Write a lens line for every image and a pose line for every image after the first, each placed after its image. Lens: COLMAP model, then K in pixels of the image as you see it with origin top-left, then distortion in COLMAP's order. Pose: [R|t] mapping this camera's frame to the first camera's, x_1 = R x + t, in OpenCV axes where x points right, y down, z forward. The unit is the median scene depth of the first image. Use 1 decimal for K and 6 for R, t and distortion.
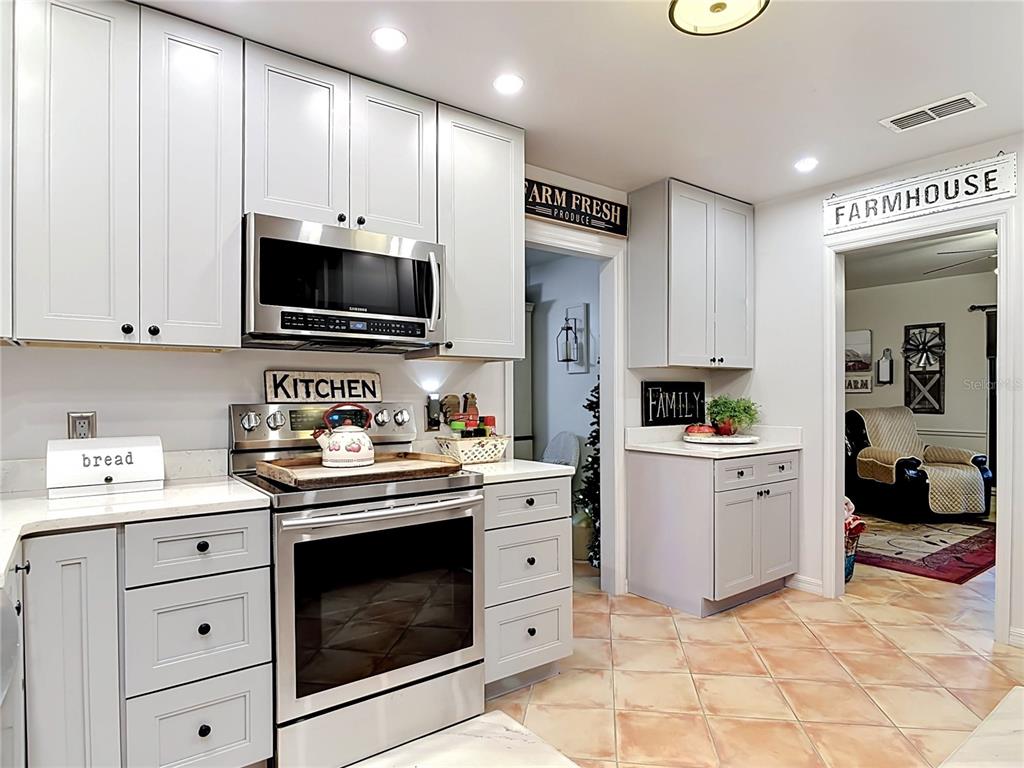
lens RADIAL K [[596.2, 0, 515.7], [0, 596.2, 394.2], [0, 0, 1]] dist [-0.008411, -0.002187]
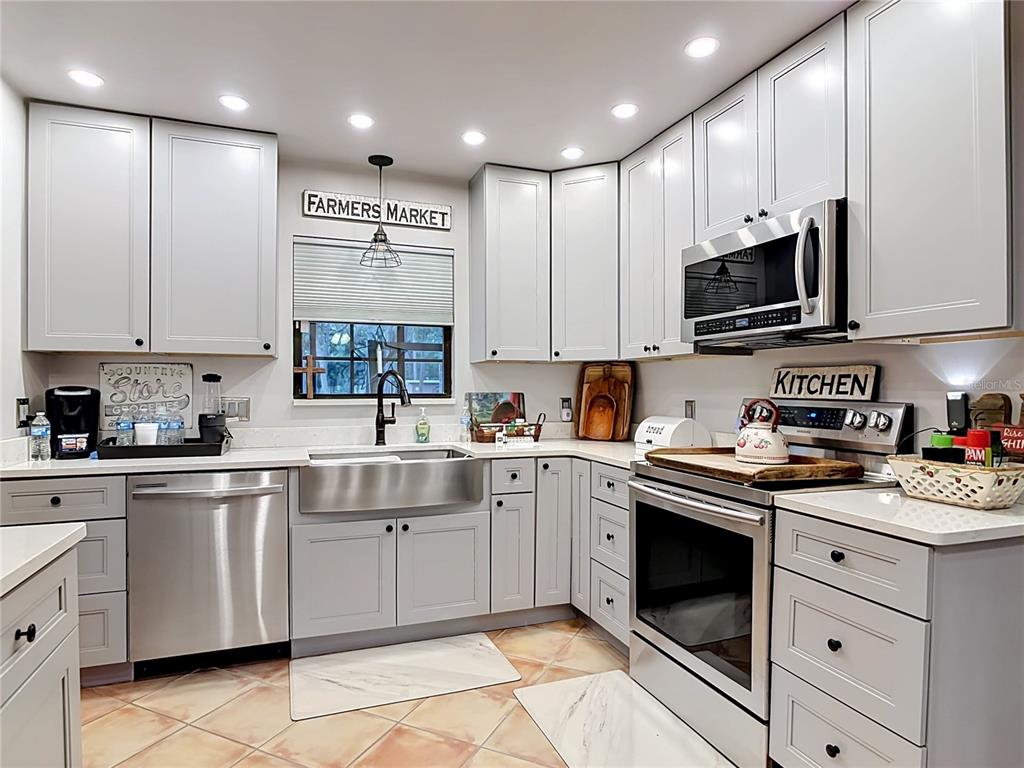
lens RADIAL K [[598.4, 0, 515.6], [0, 598.4, 385.0], [0, 0, 1]] dist [-0.008369, -0.000117]
pose [[-0.283137, -0.002011, -0.959077, 0.742483], [-0.003688, 0.999993, -0.001008, -0.006246], [0.959072, 0.003252, -0.283143, 0.832618]]
